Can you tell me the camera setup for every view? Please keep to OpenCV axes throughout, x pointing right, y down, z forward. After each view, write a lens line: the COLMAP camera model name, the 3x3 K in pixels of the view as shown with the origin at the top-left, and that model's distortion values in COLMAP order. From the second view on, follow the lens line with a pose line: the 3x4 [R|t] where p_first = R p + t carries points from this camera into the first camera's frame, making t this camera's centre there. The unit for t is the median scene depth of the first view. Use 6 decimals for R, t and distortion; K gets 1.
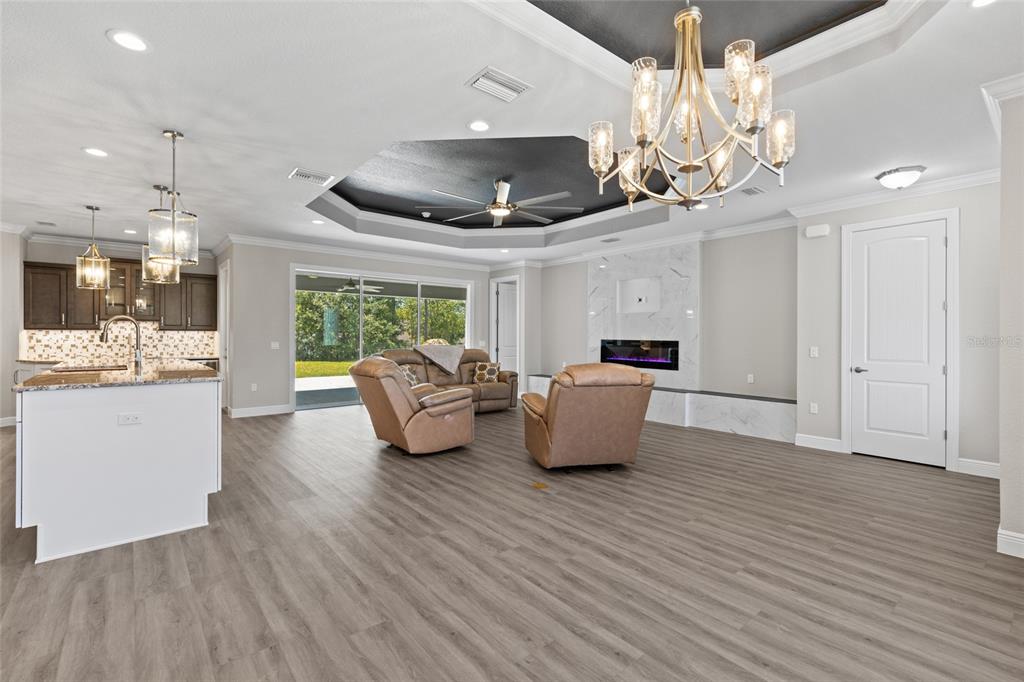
lens RADIAL K [[462.3, 0, 510.9], [0, 462.3, 336.1], [0, 0, 1]] dist [0.007840, 0.000251]
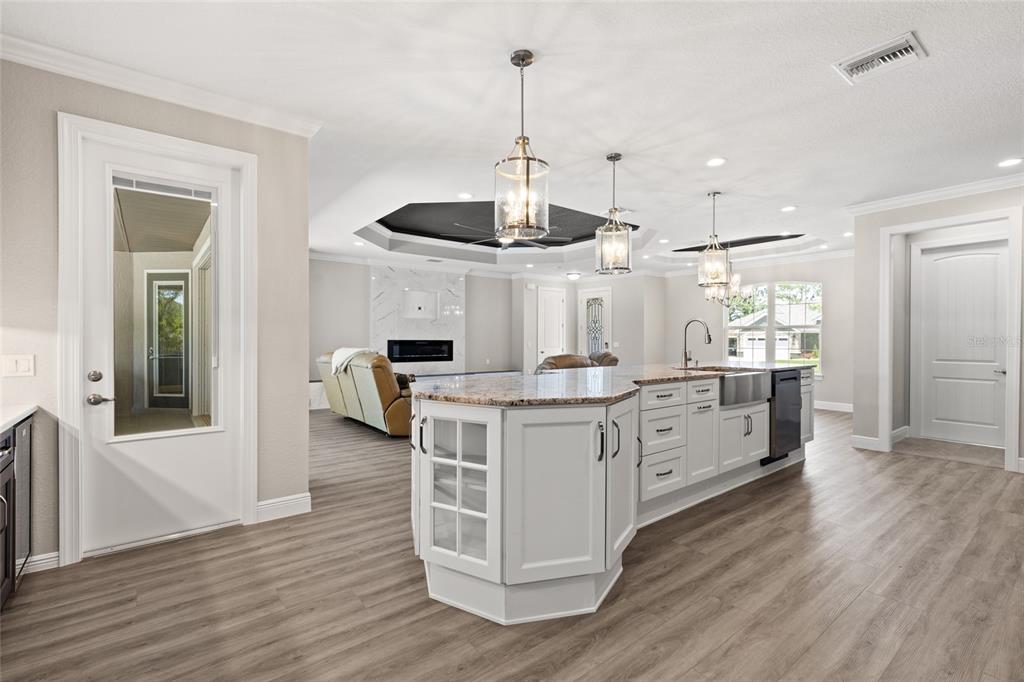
lens RADIAL K [[462.3, 0, 512.4], [0, 462.3, 340.5], [0, 0, 1]] dist [0.007840, 0.000251]
pose [[0.020638, -0.005456, 0.999772, -1.944140], [0.001185, 0.999985, 0.005433, 0.006203], [-0.999786, 0.001073, 0.020644, 1.429720]]
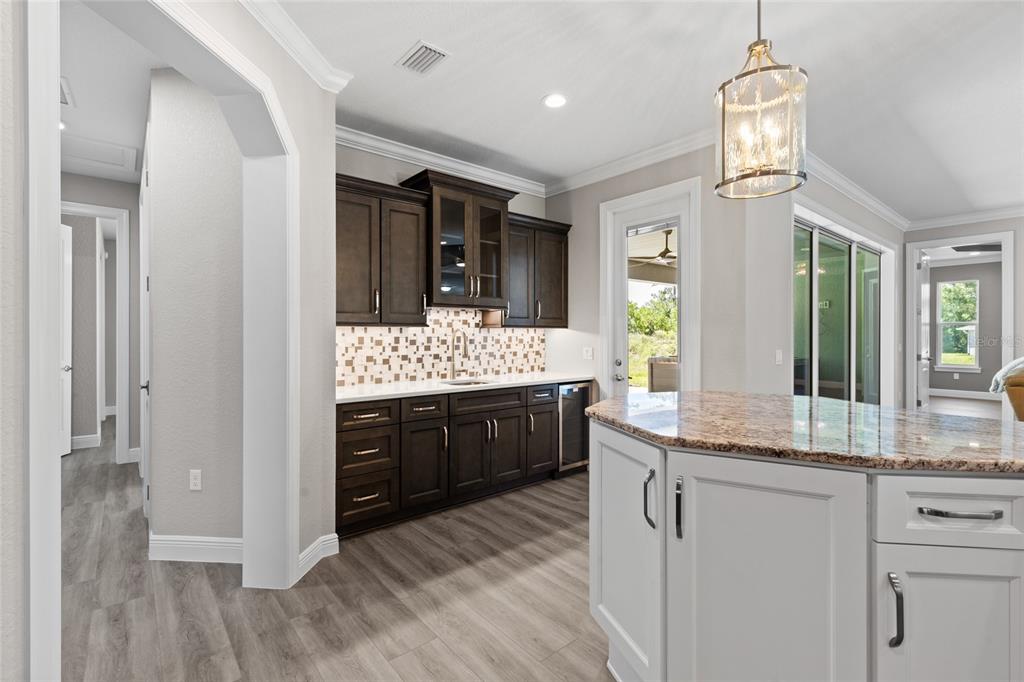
lens RADIAL K [[462.3, 0, 511.5], [0, 462.3, 338.3], [0, 0, 1]] dist [0.007840, 0.000251]
pose [[0.999978, -0.006661, -0.000170, -1.542650], [0.006661, 0.999970, 0.003872, -0.003699], [0.000144, -0.003873, 0.999992, 1.006761]]
